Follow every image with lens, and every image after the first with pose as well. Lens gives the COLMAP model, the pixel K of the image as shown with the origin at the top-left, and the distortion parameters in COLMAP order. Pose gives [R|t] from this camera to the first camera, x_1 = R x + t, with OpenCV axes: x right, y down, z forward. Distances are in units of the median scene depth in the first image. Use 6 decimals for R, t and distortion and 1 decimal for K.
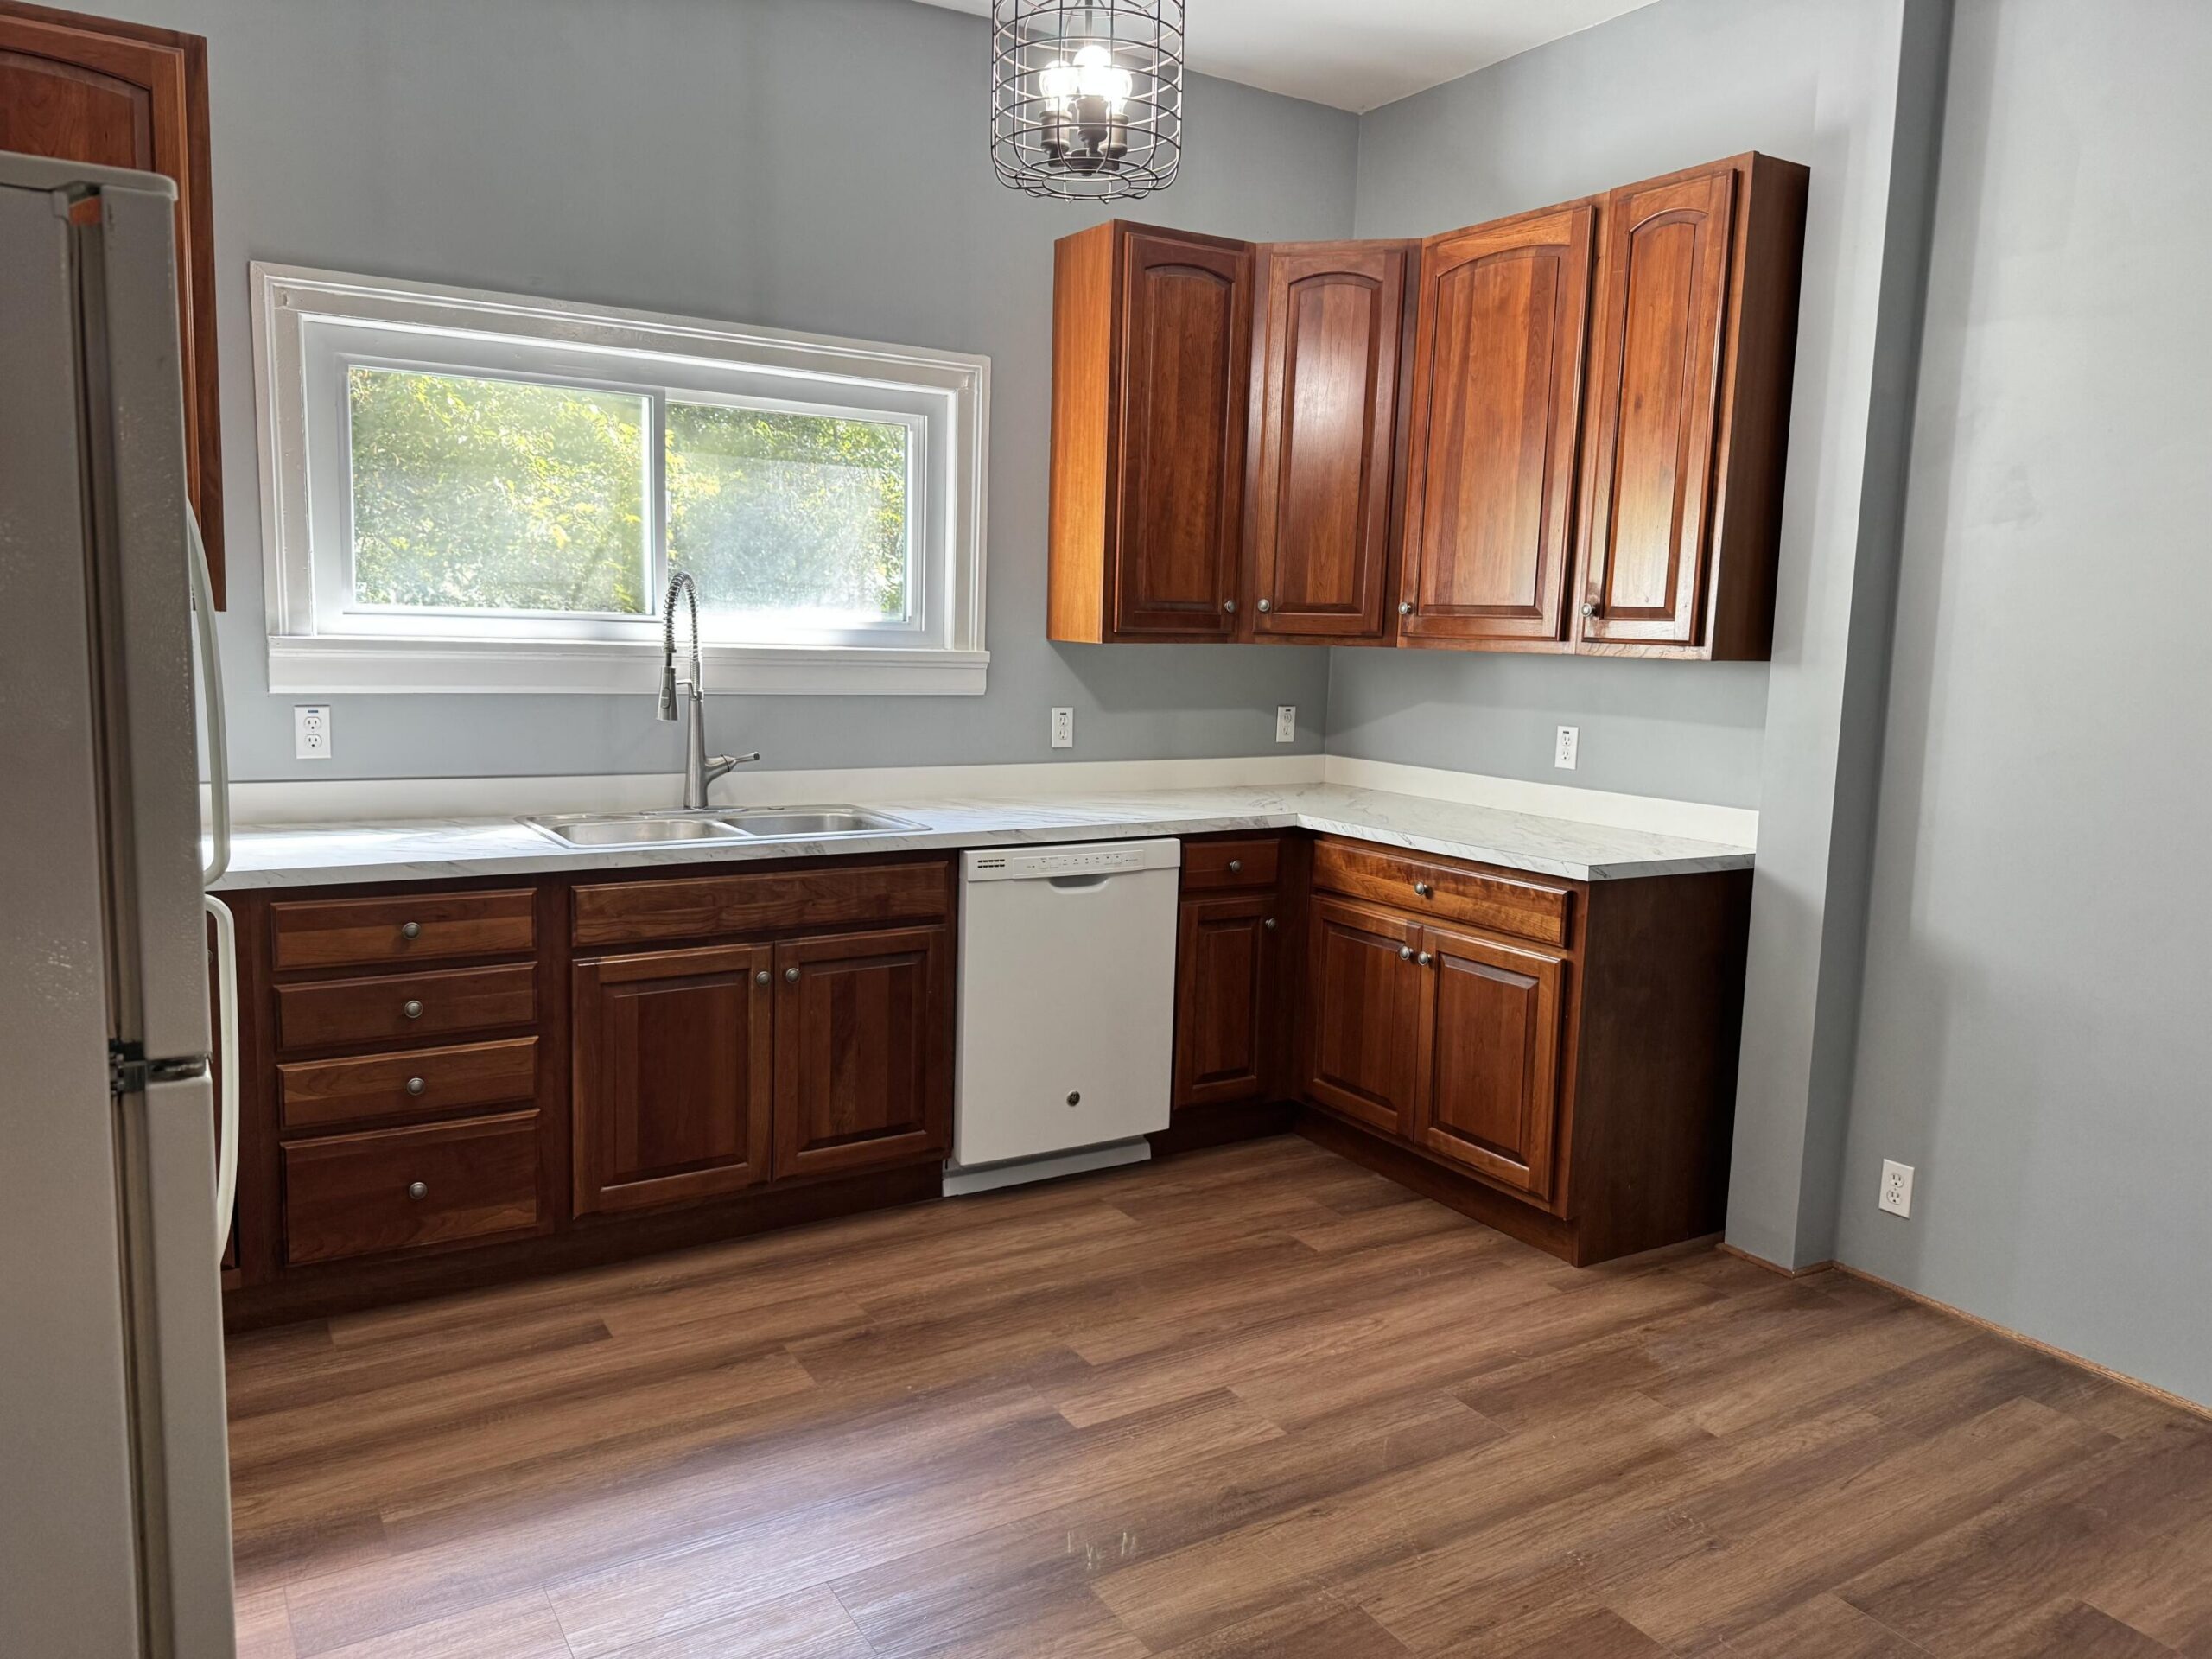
lens RADIAL K [[1533.7, 0, 1097.7], [0, 1533.7, 814.0], [0, 0, 1]] dist [0.122616, -0.173315]
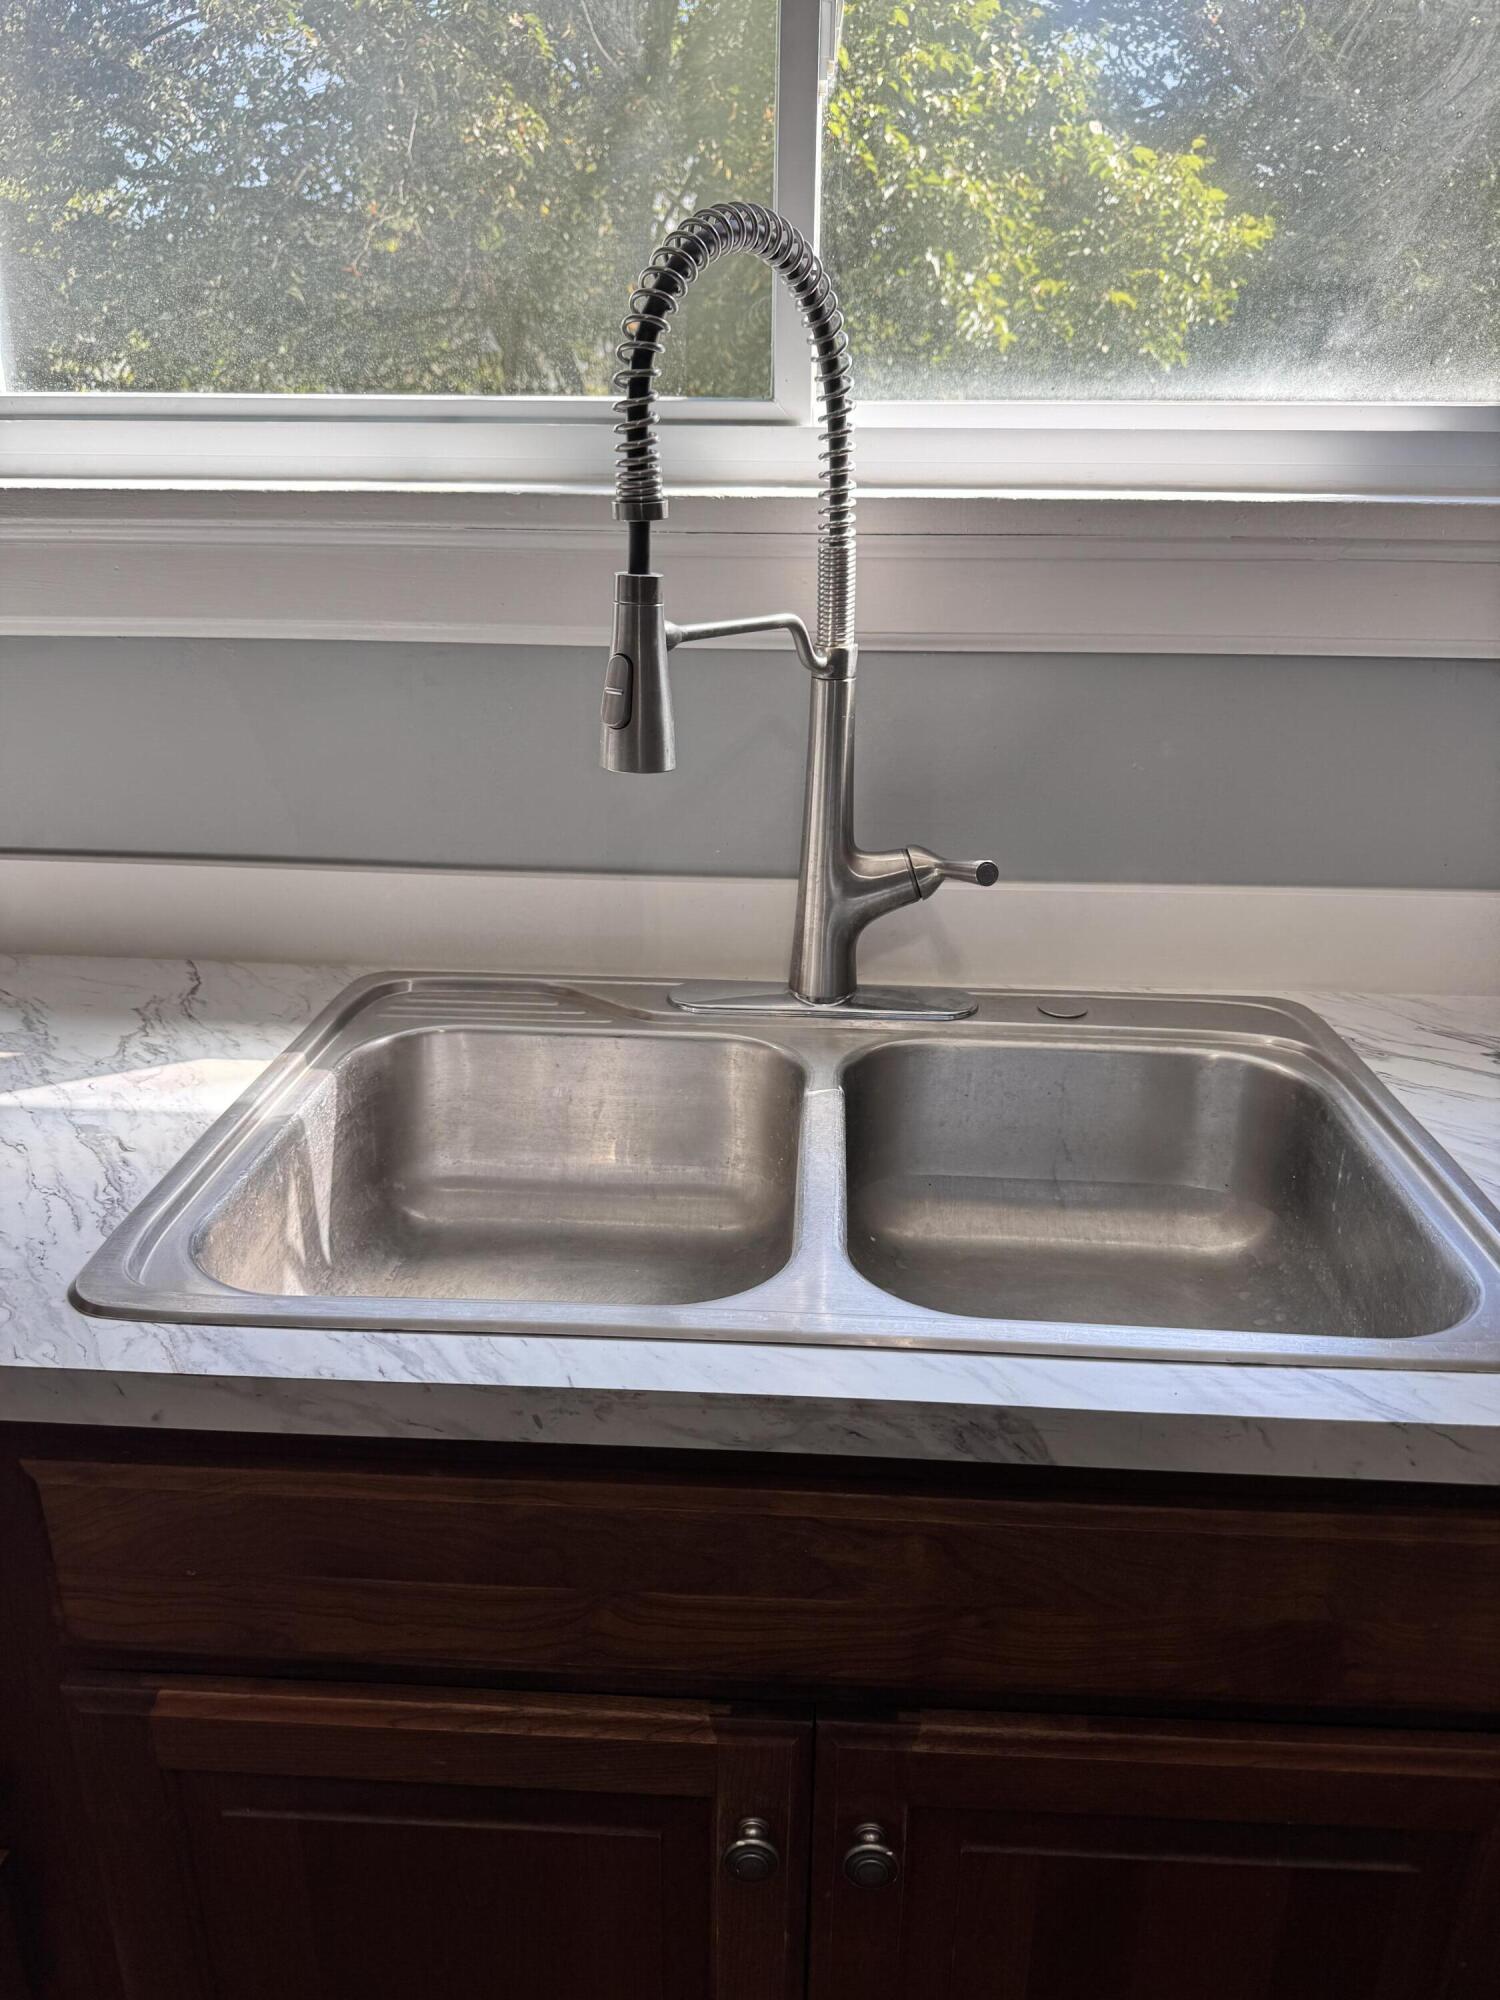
lens RADIAL K [[1386.7, 0, 749.4], [0, 1386.7, 1025.7], [0, 0, 1]] dist [0.122616, -0.173315]
pose [[0.823141, 0.188460, -0.535651, -0.110560], [-0.055840, 0.965611, 0.253924, -0.081041], [0.565085, -0.179105, 0.805357, 0.787917]]
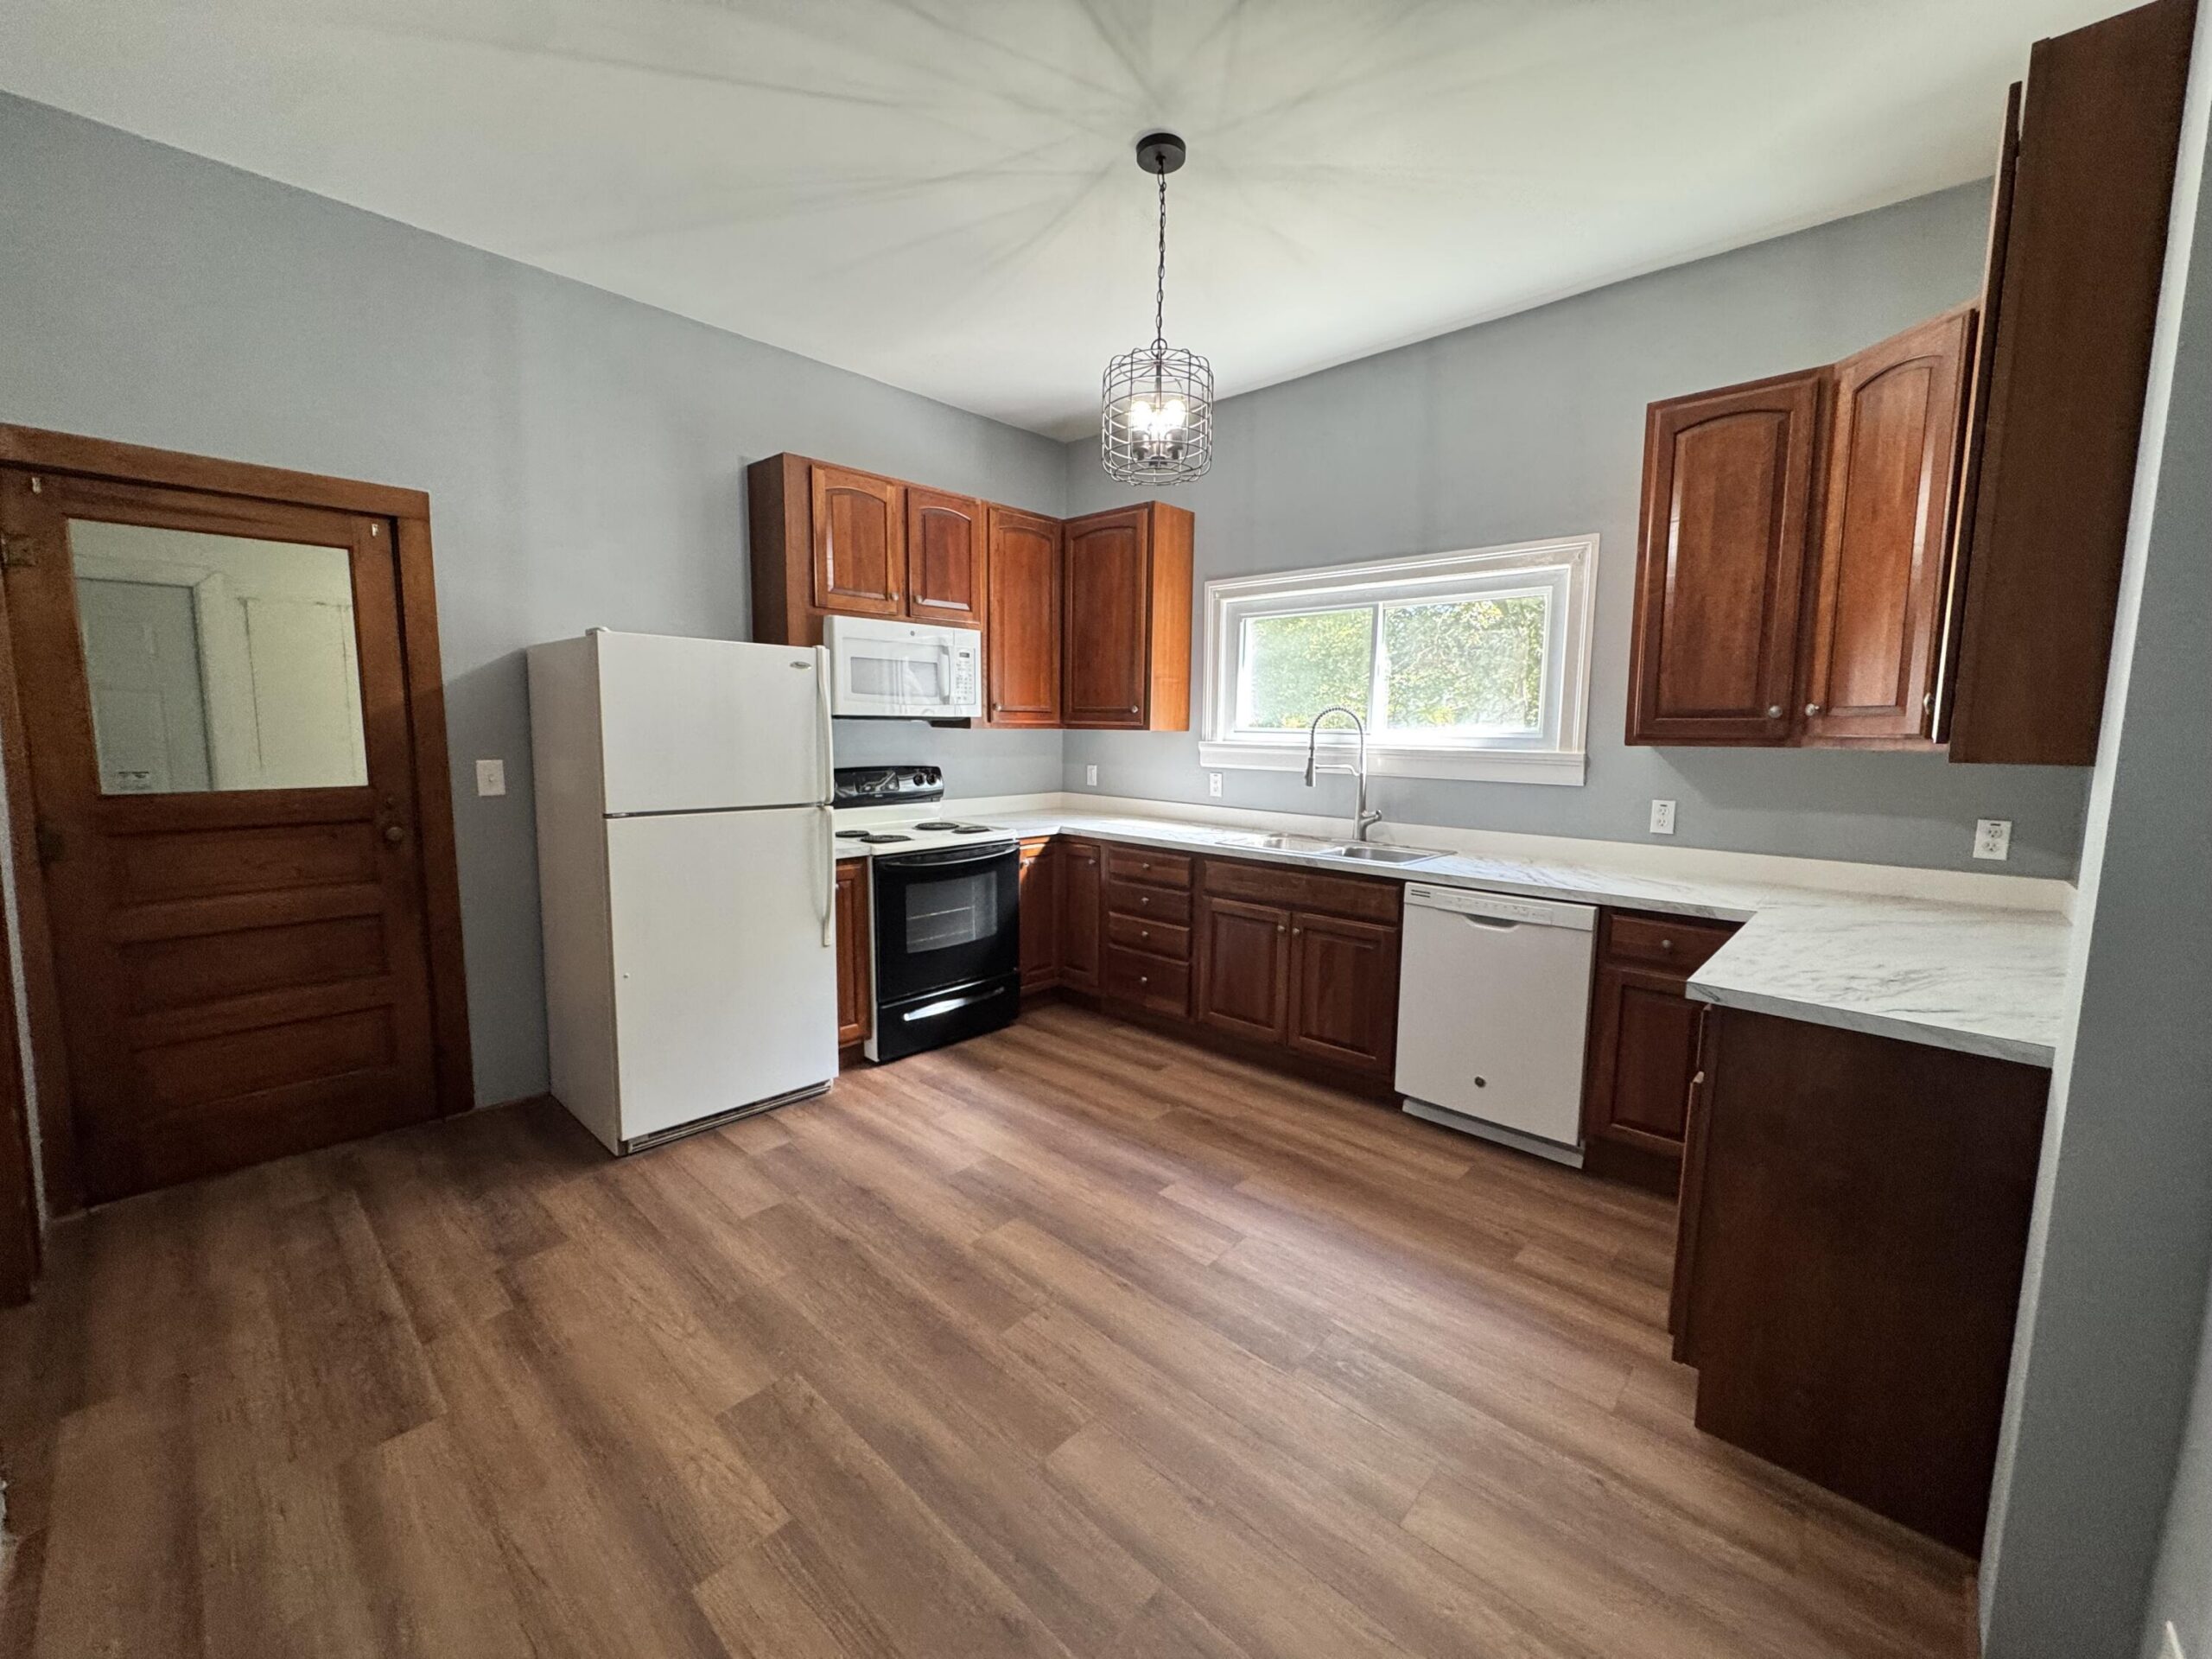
lens RADIAL K [[883.0, 0, 1106.0], [0, 883.0, 829.5], [0, 0, 1]] dist [-0.005751, 0.000044]
pose [[0.266268, 0.089151, -0.959767, 0.661738], [-0.123232, 0.990691, 0.057835, -0.040426], [0.955989, 0.102874, 0.274776, 0.484354]]
